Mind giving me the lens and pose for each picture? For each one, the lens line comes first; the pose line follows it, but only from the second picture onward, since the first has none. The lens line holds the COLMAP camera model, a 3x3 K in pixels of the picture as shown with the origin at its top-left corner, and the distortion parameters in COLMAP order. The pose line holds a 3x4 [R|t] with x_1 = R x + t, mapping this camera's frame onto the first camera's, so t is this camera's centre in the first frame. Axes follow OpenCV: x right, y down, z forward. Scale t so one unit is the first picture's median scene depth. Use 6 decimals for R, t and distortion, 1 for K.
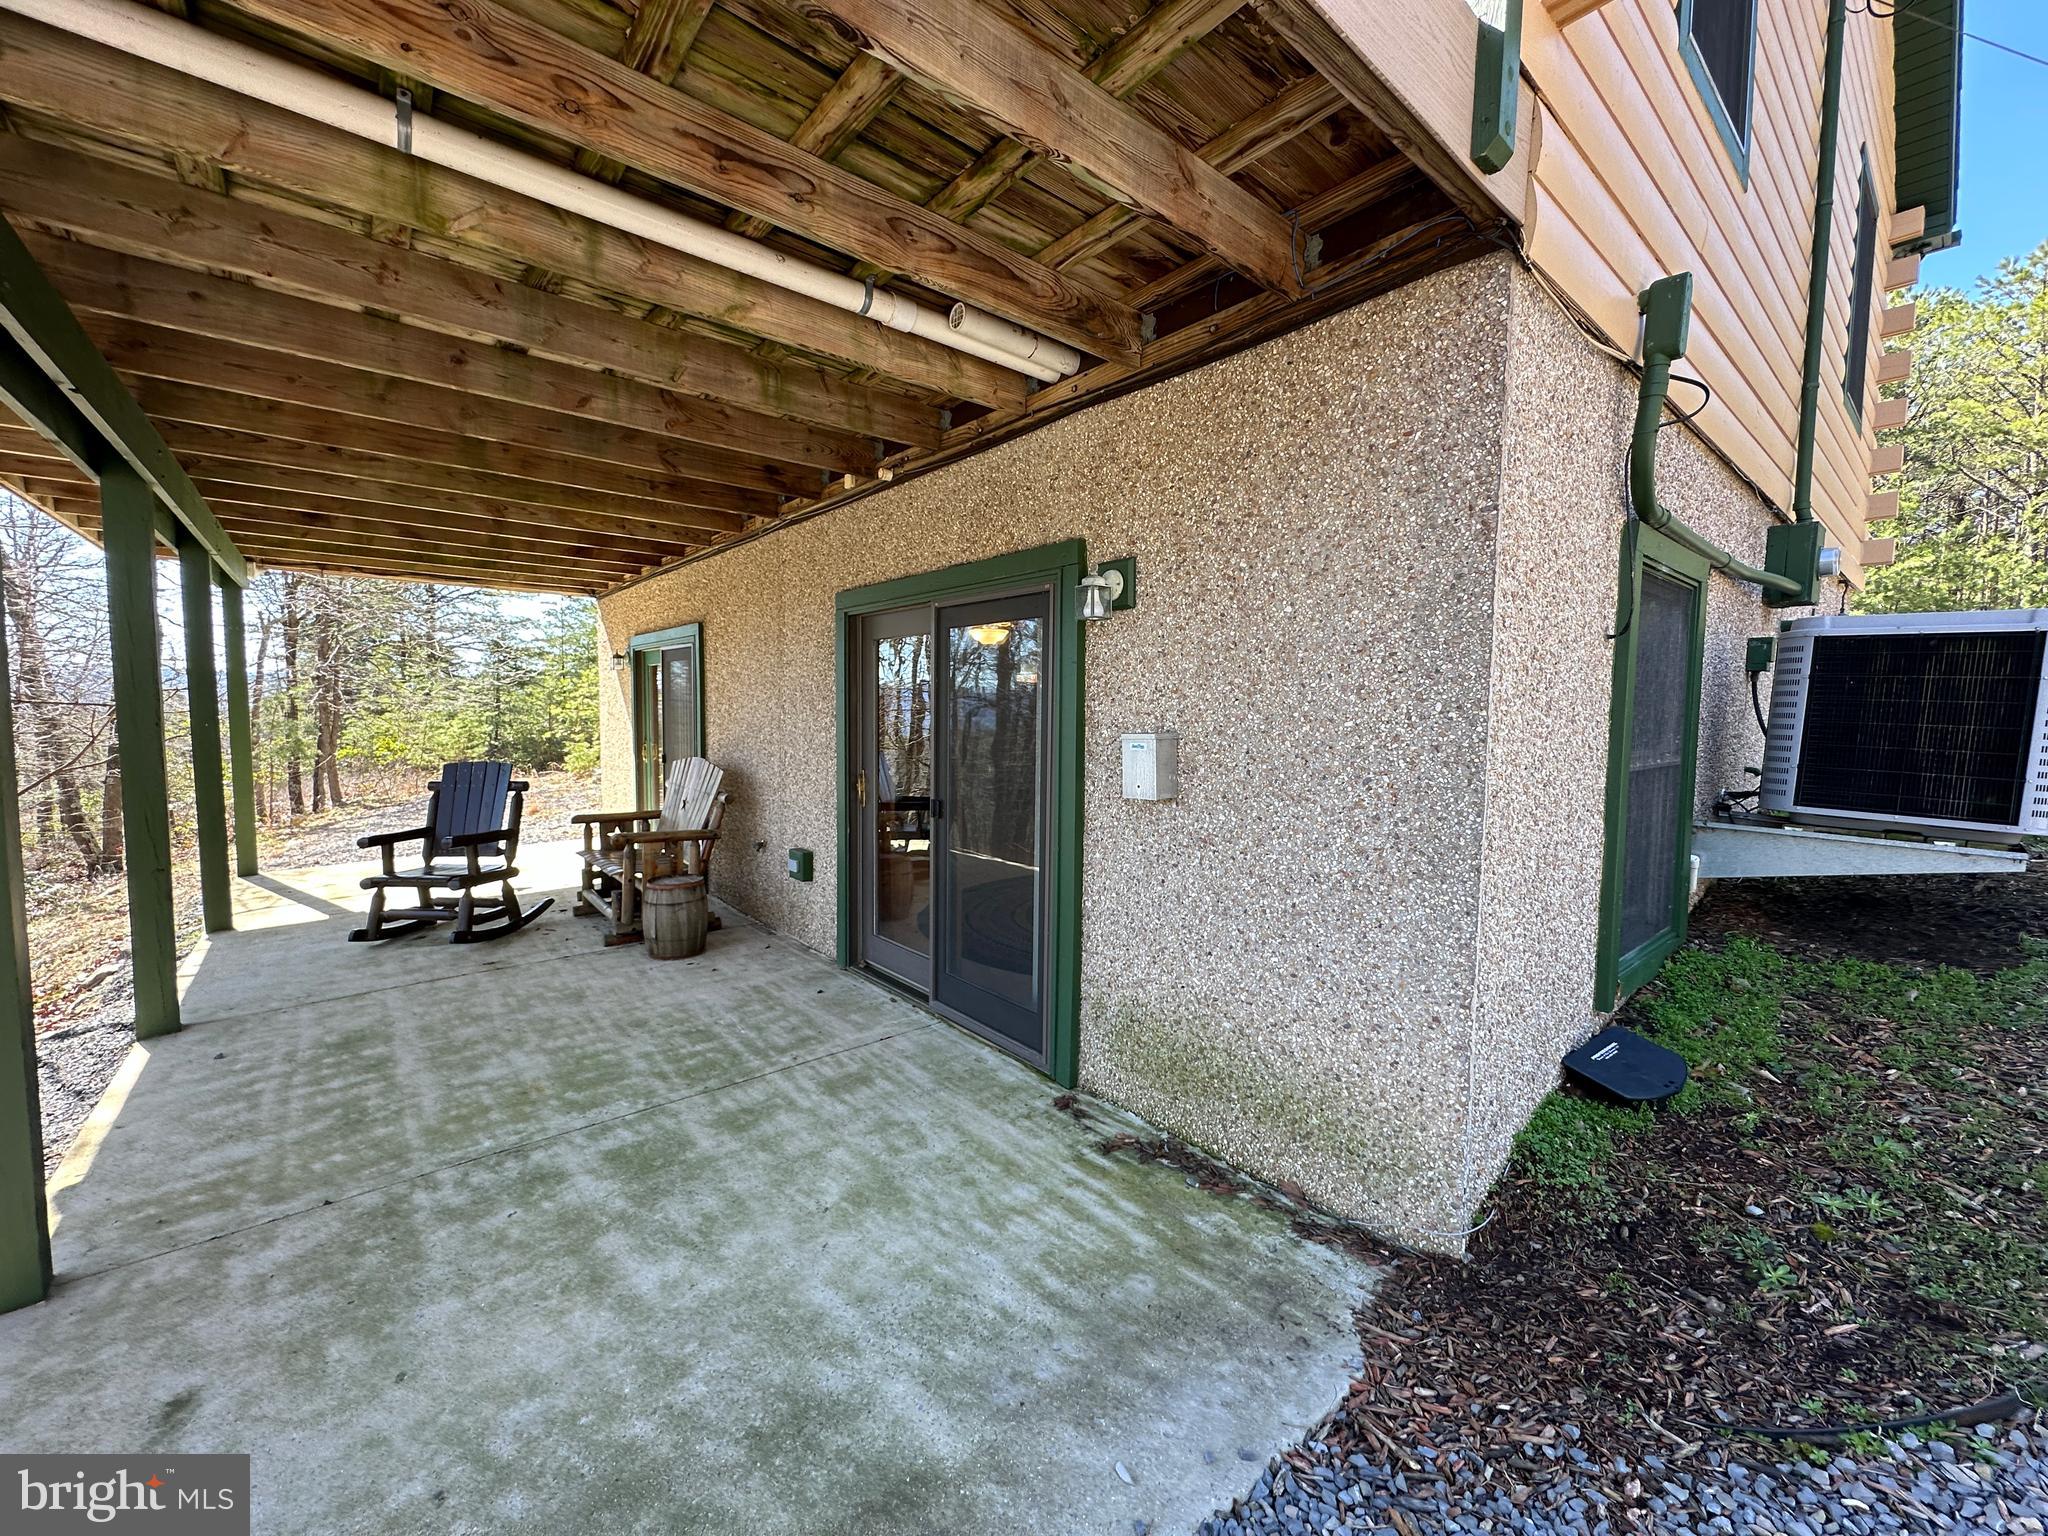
lens RADIAL K [[813.9, 0, 1024.0], [0, 813.9, 768.0], [0, 0, 1]] dist [-0.009215, 0.000086]
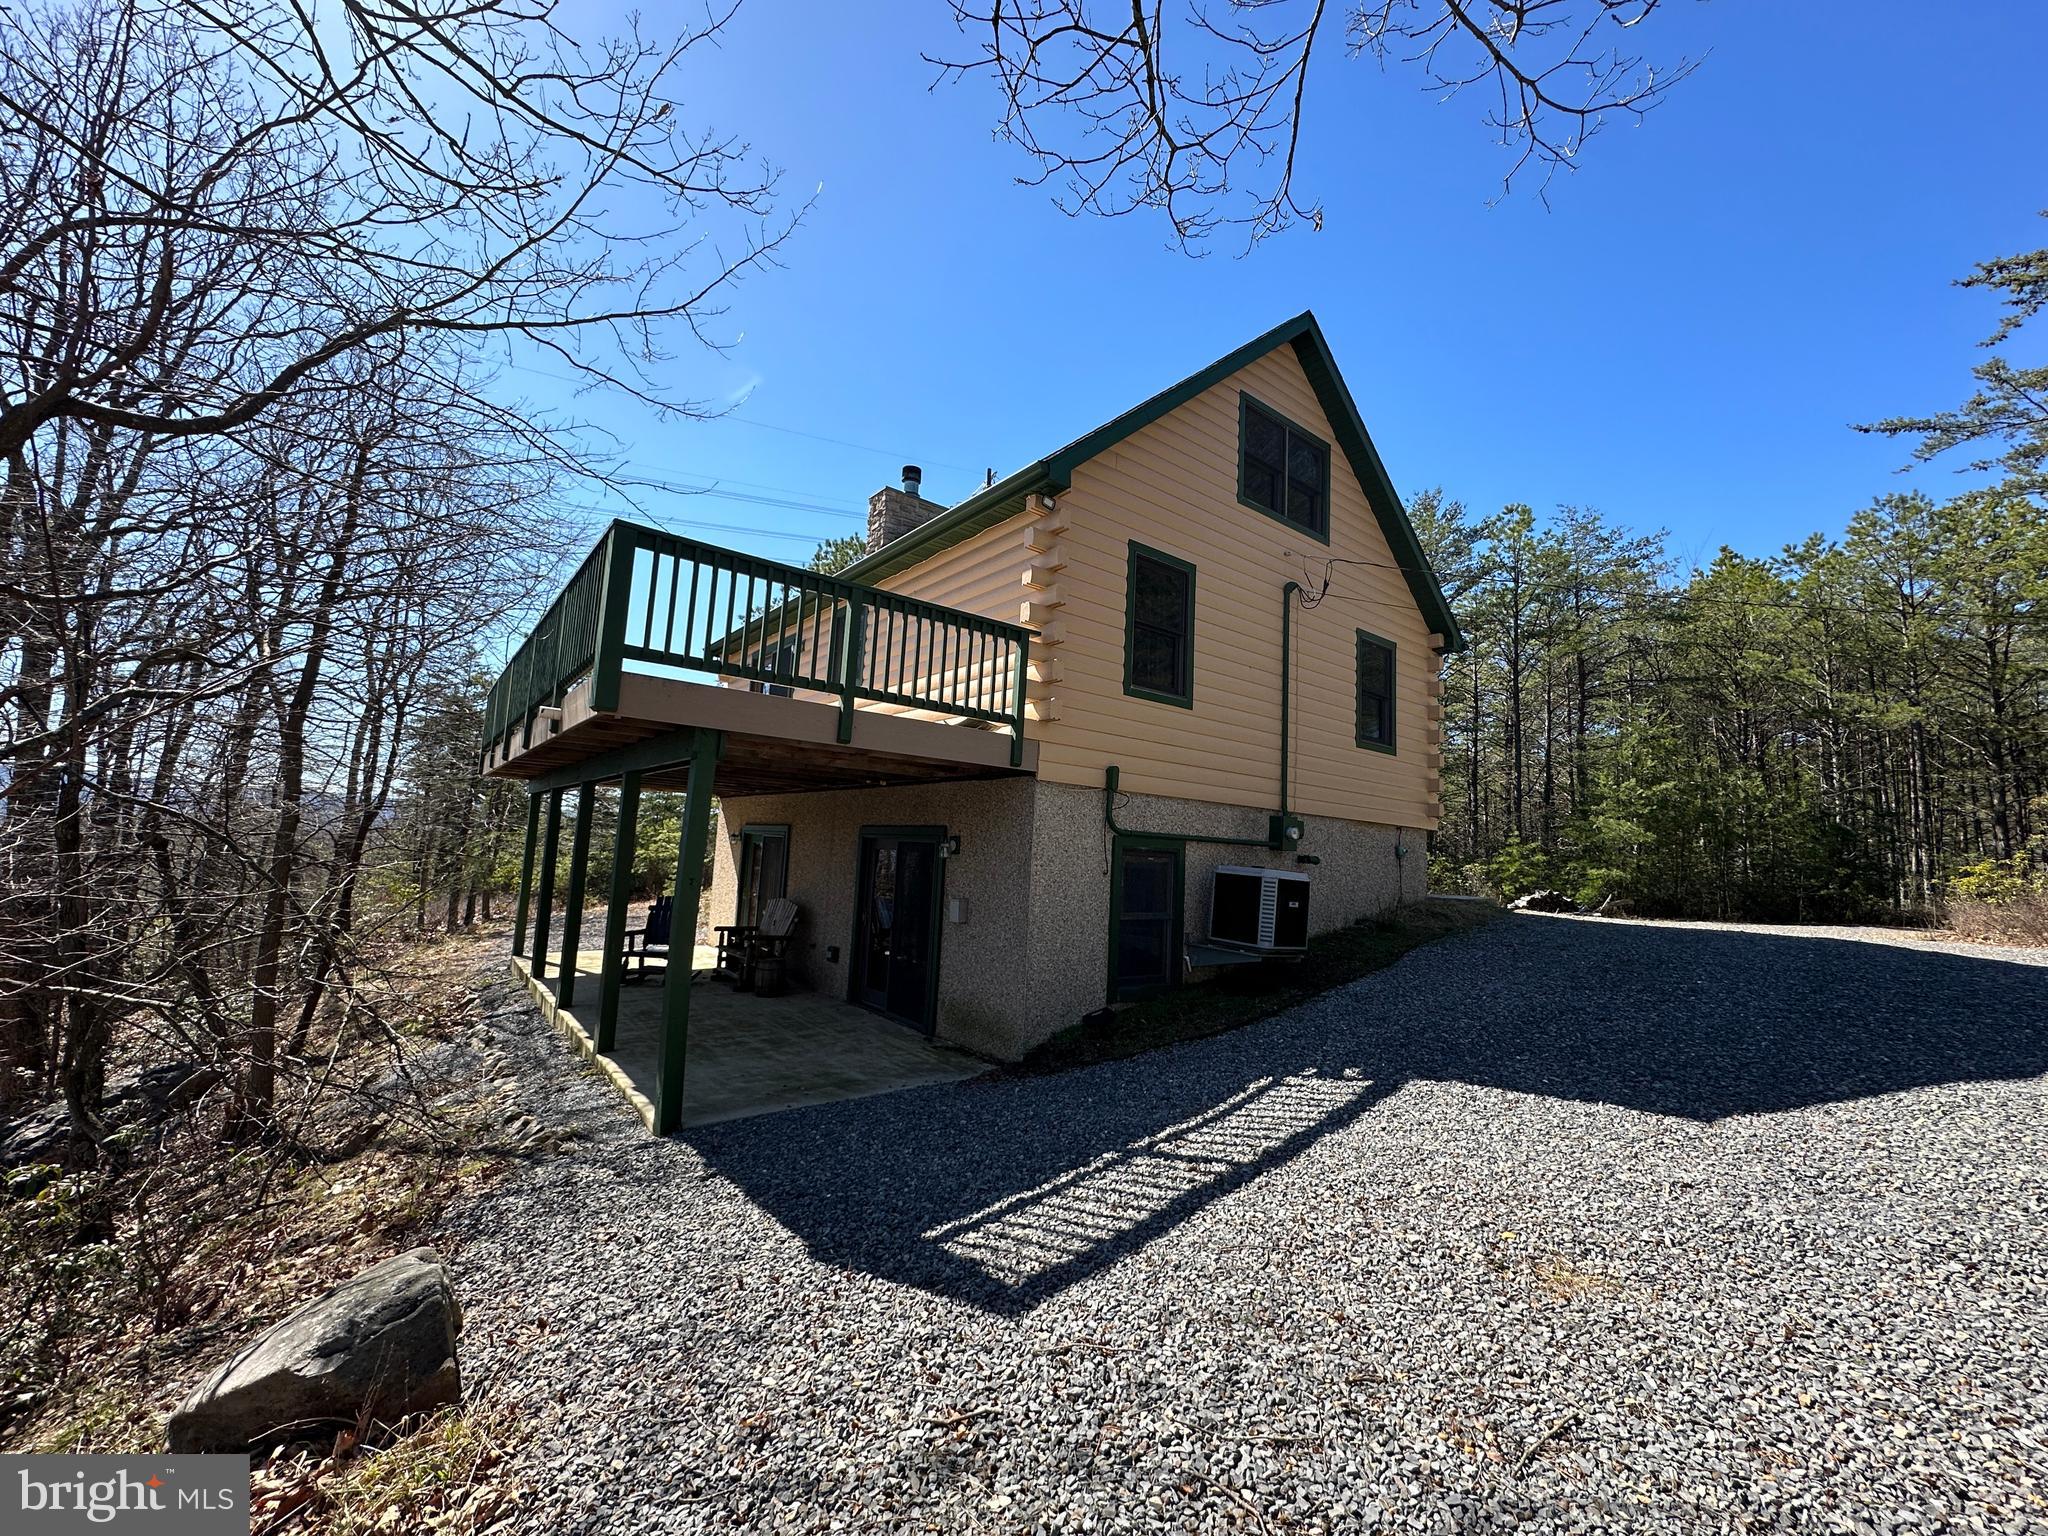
lens RADIAL K [[813.9, 0, 1024.0], [0, 813.9, 768.0], [0, 0, 1]] dist [-0.009215, 0.000086]
pose [[0.998597, 0.034430, -0.040242, 0.297557], [-0.041040, 0.983343, -0.177068, 0.001073], [0.033475, 0.178471, 0.983376, -1.180080]]
